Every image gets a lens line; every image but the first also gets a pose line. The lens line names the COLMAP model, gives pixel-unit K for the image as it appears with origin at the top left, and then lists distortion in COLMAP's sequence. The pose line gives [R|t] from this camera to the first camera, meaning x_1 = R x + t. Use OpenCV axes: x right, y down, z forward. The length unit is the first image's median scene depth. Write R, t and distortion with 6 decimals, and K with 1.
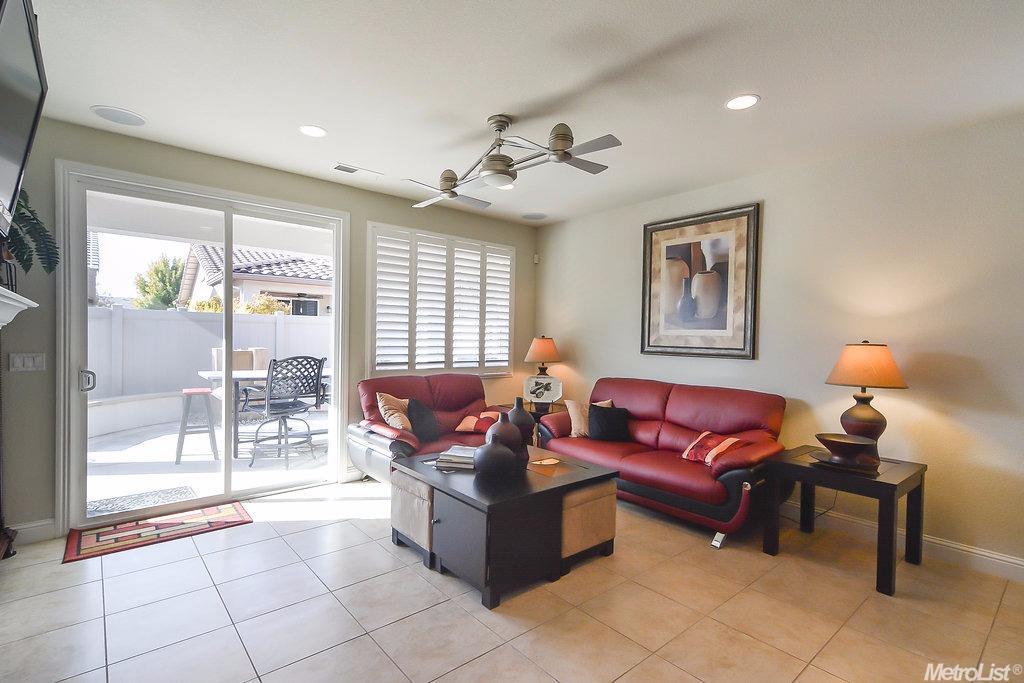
lens RADIAL K [[491.9, 0, 503.6], [0, 491.9, 342.6], [0, 0, 1]] dist [0.018577, -0.000069]
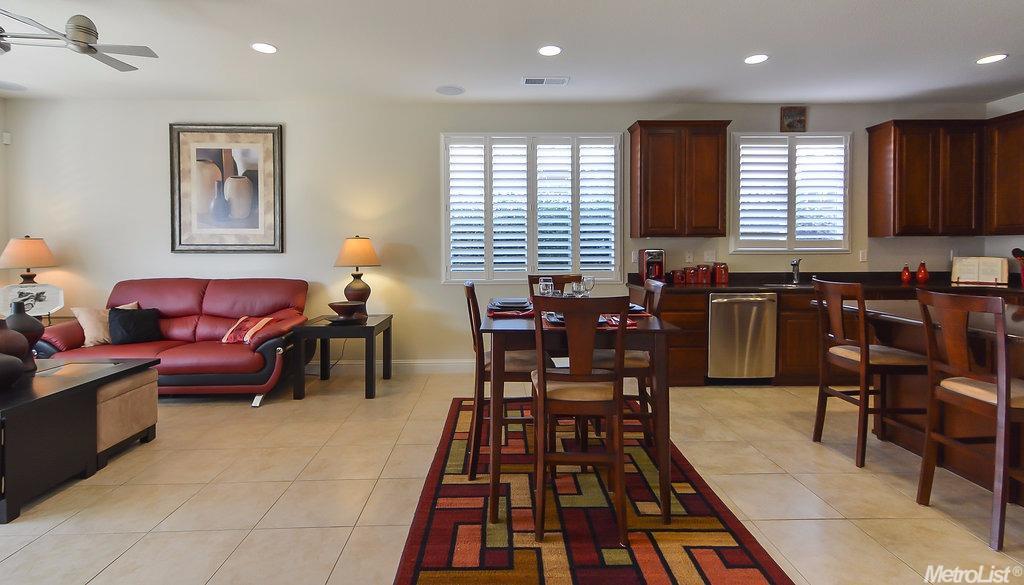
lens RADIAL K [[484.8, 0, 508.7], [0, 484.8, 254.2], [0, 0, 1]] dist [0.014673, -0.001112]
pose [[0.619682, -0.033170, 0.784152, -0.085532], [0.024266, 0.999439, 0.023100, 0.022604], [-0.784478, 0.004714, 0.620139, -0.174520]]
